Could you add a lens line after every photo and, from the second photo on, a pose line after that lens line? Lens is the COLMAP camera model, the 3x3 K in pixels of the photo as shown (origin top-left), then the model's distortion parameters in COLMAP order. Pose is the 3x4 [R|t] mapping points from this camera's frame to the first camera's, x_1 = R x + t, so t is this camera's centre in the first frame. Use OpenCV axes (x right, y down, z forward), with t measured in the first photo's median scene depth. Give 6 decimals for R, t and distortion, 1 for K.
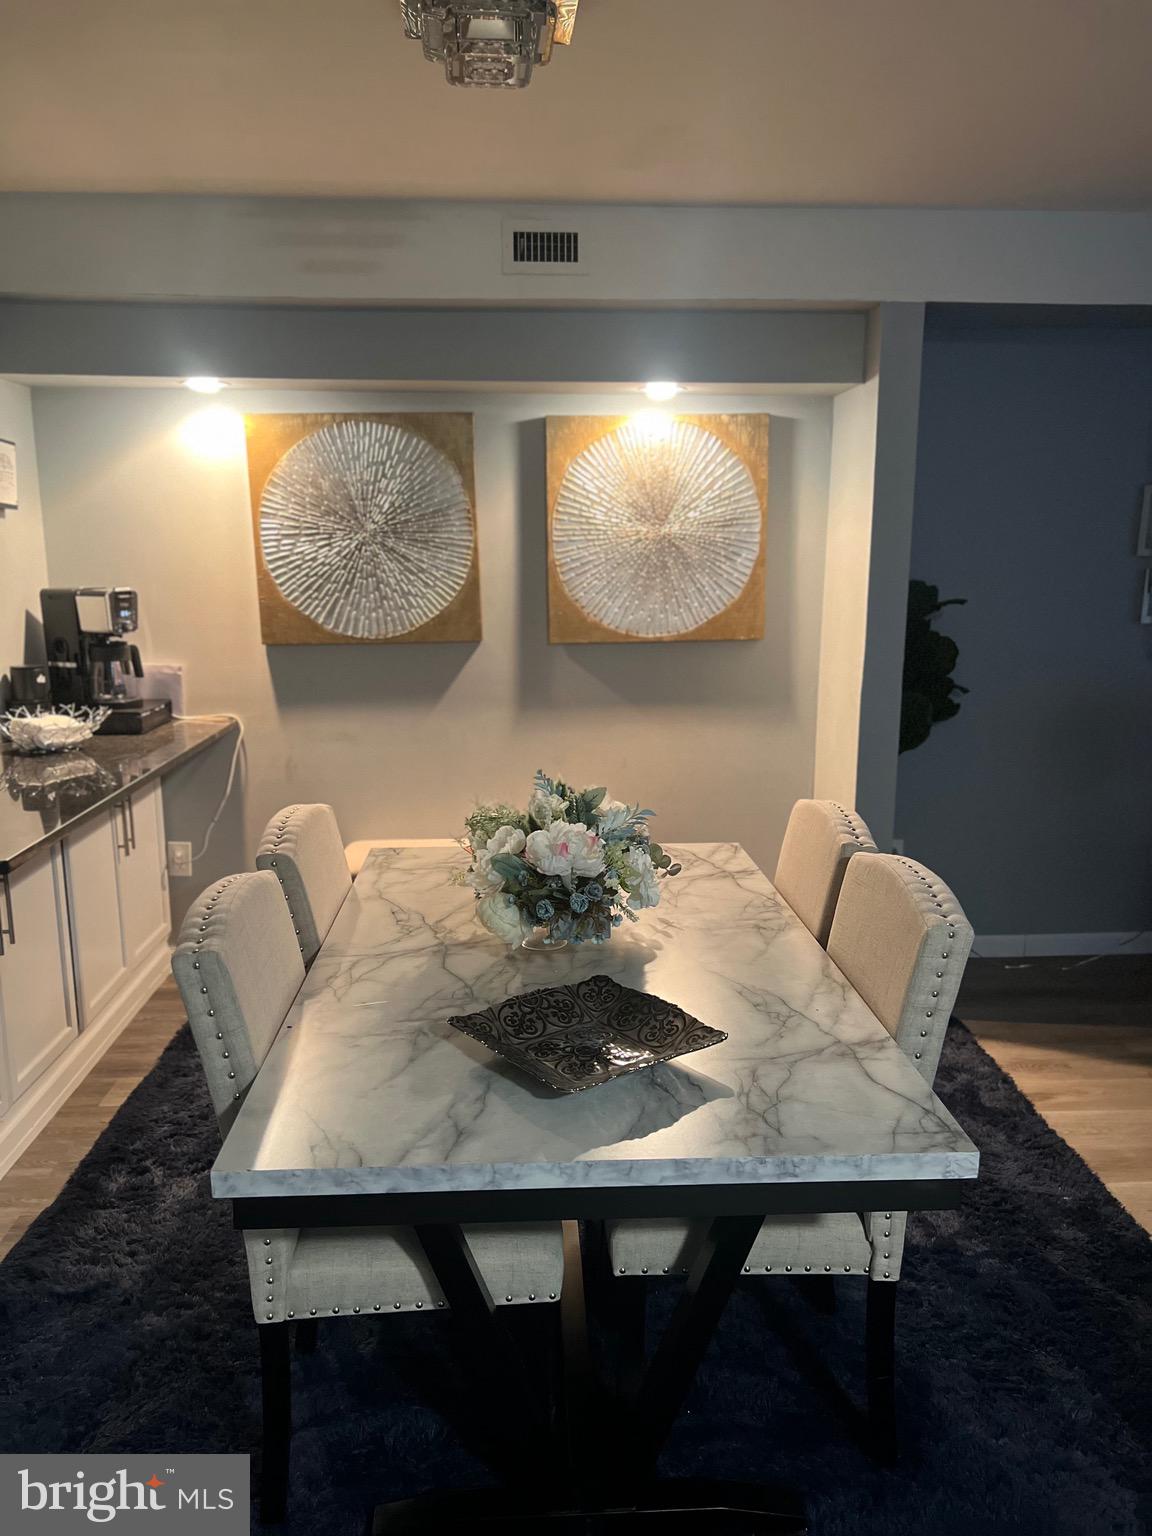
lens RADIAL K [[1163.7, 0, 569.8], [0, 1163.7, 808.6], [0, 0, 1]] dist [0.037080, -0.031843]
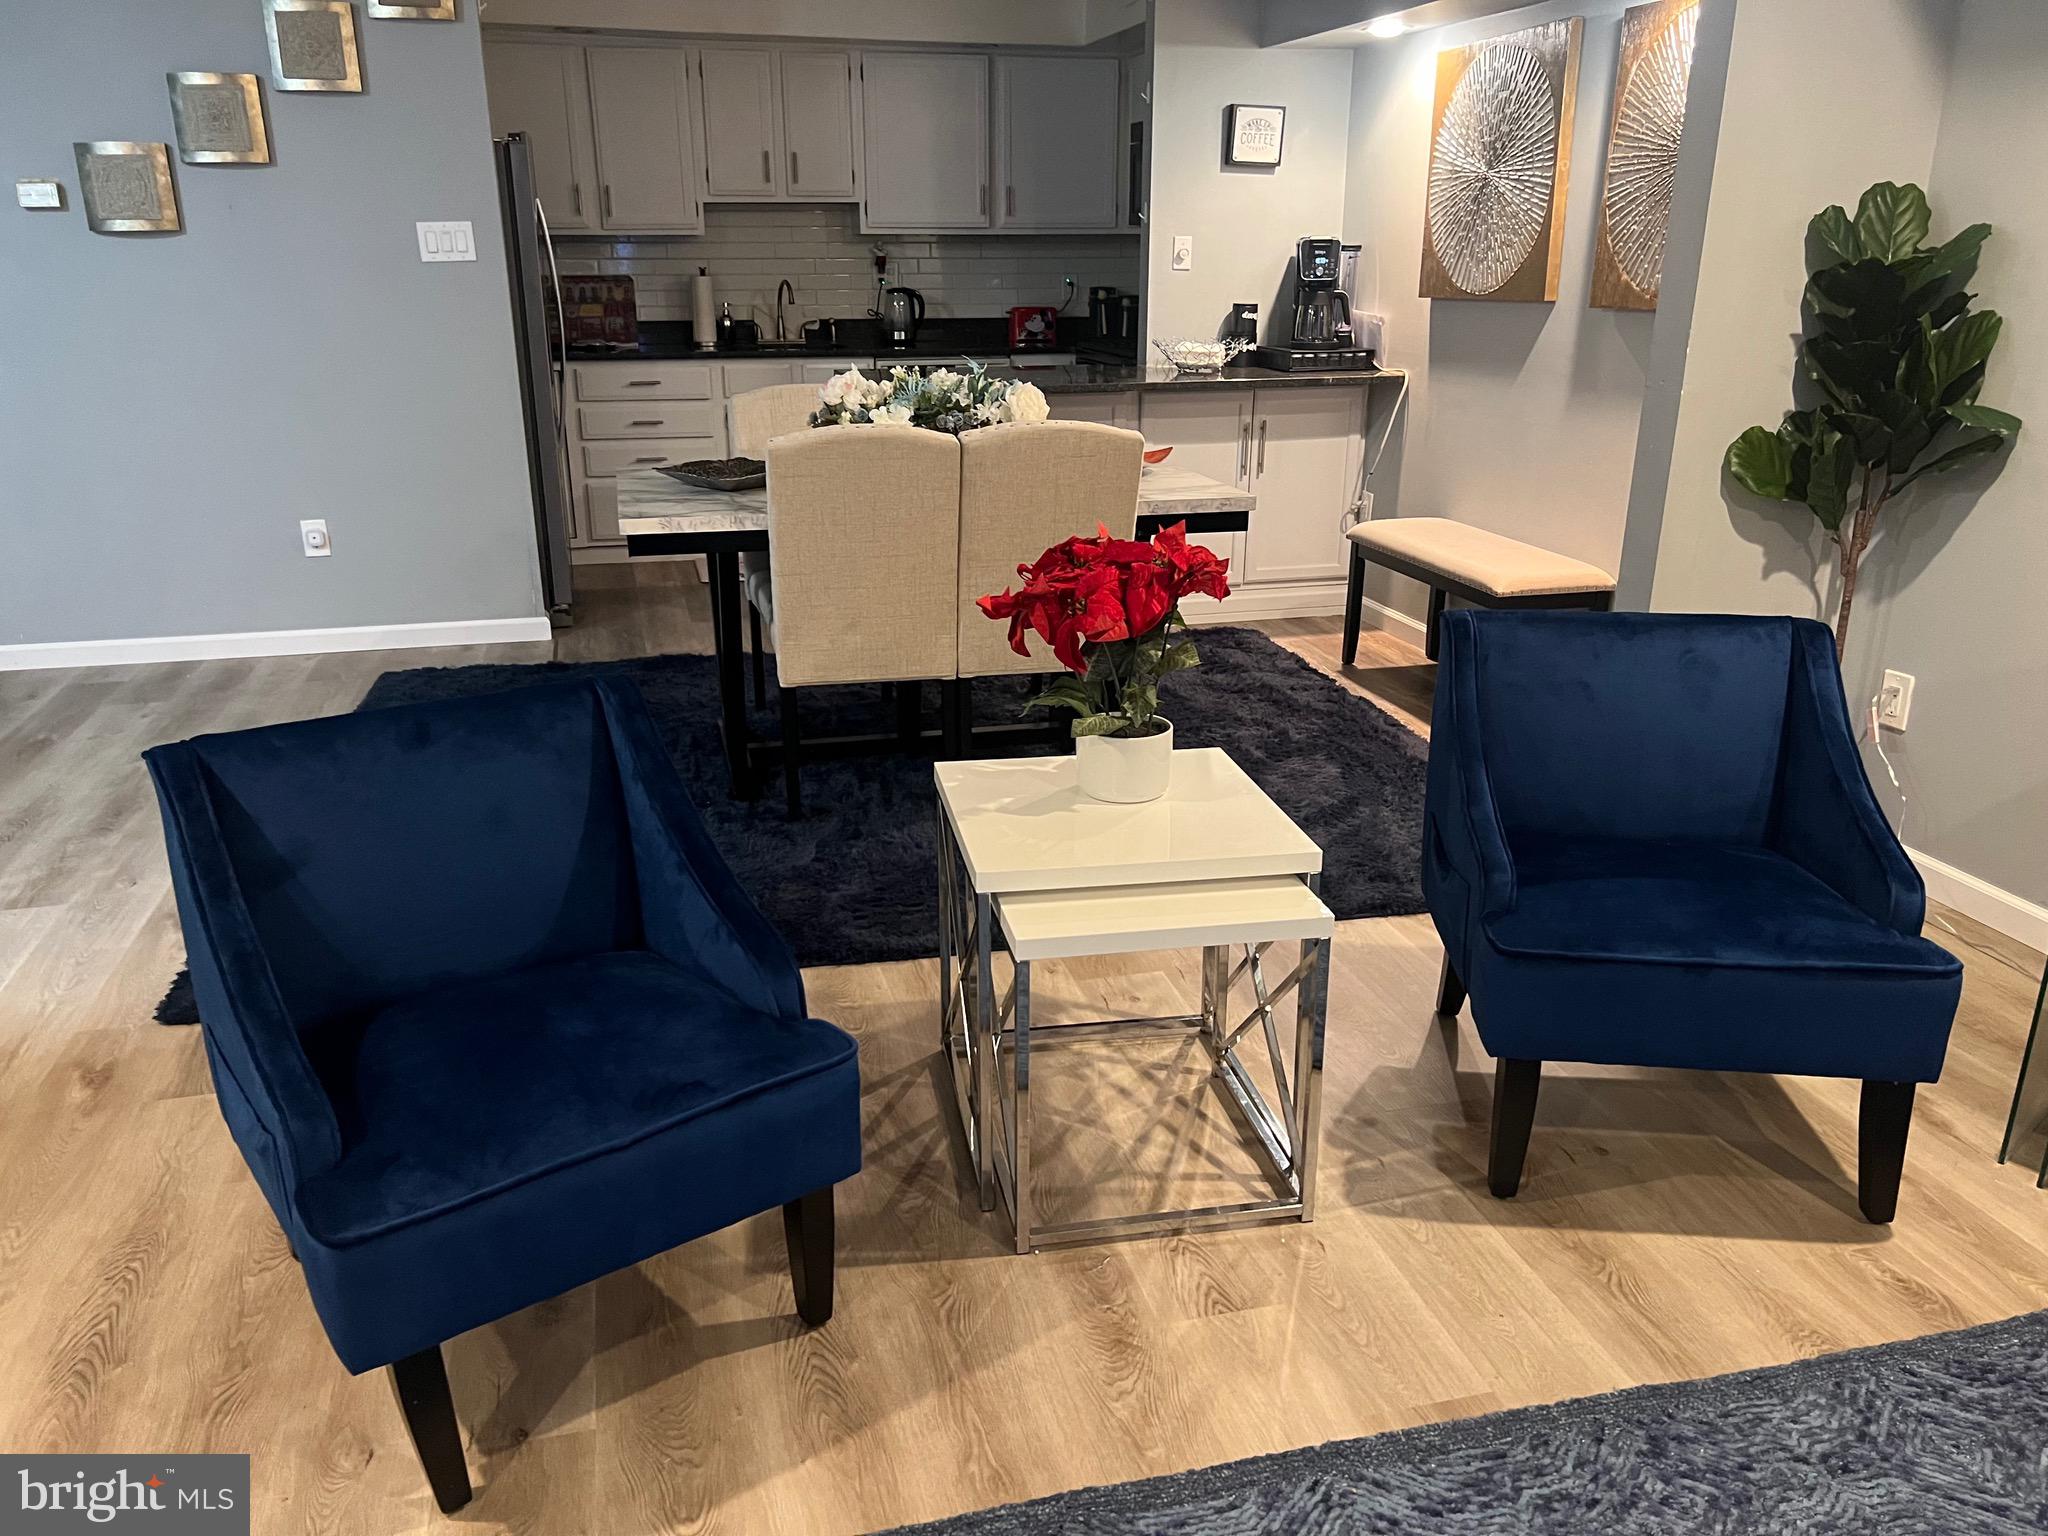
lens RADIAL K [[1550.0, 0, 1011.5], [0, 1550.0, 787.7], [0, 0, 1]] dist [0.054609, -0.059099]
pose [[0.201780, 0.323786, -0.924363, 1.030707], [-0.215268, 0.935359, 0.280647, -0.049695], [0.955481, 0.142356, 0.258438, 0.391880]]
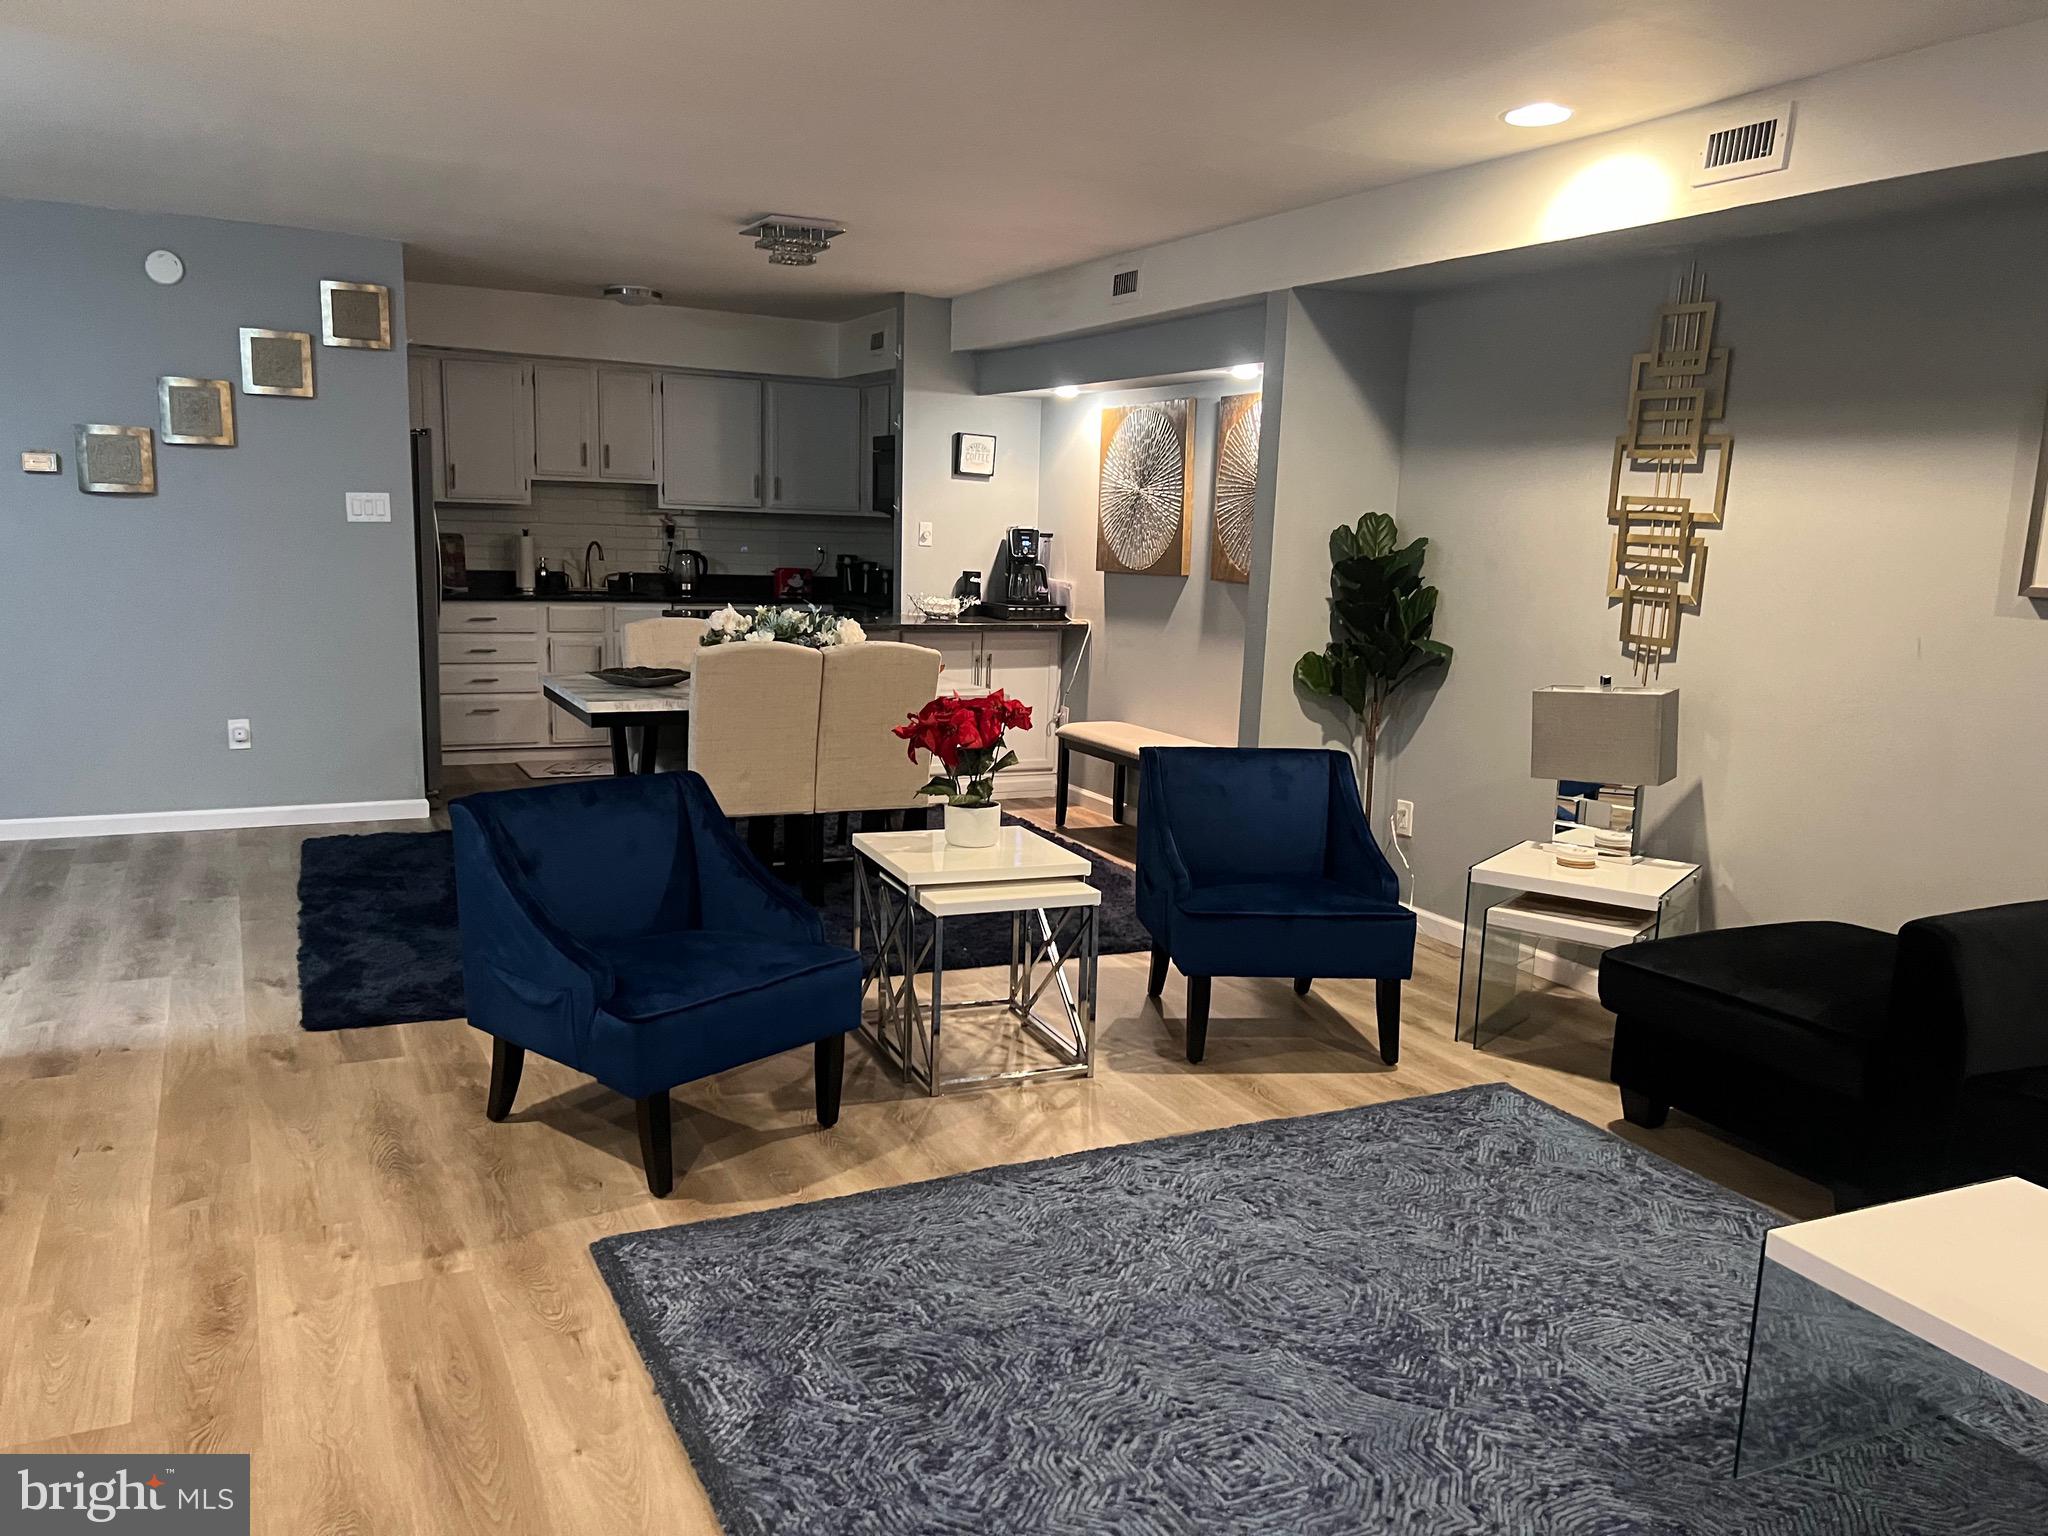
lens RADIAL K [[1536.0, 0, 1012.9], [0, 1536.0, 790.7], [0, 0, 1]] dist [0.130583, -0.228681]
pose [[0.404574, 0.172523, -0.898084, 1.419420], [-0.233072, 0.969067, 0.081163, -0.010825], [0.884306, 0.176481, 0.432270, 0.157419]]
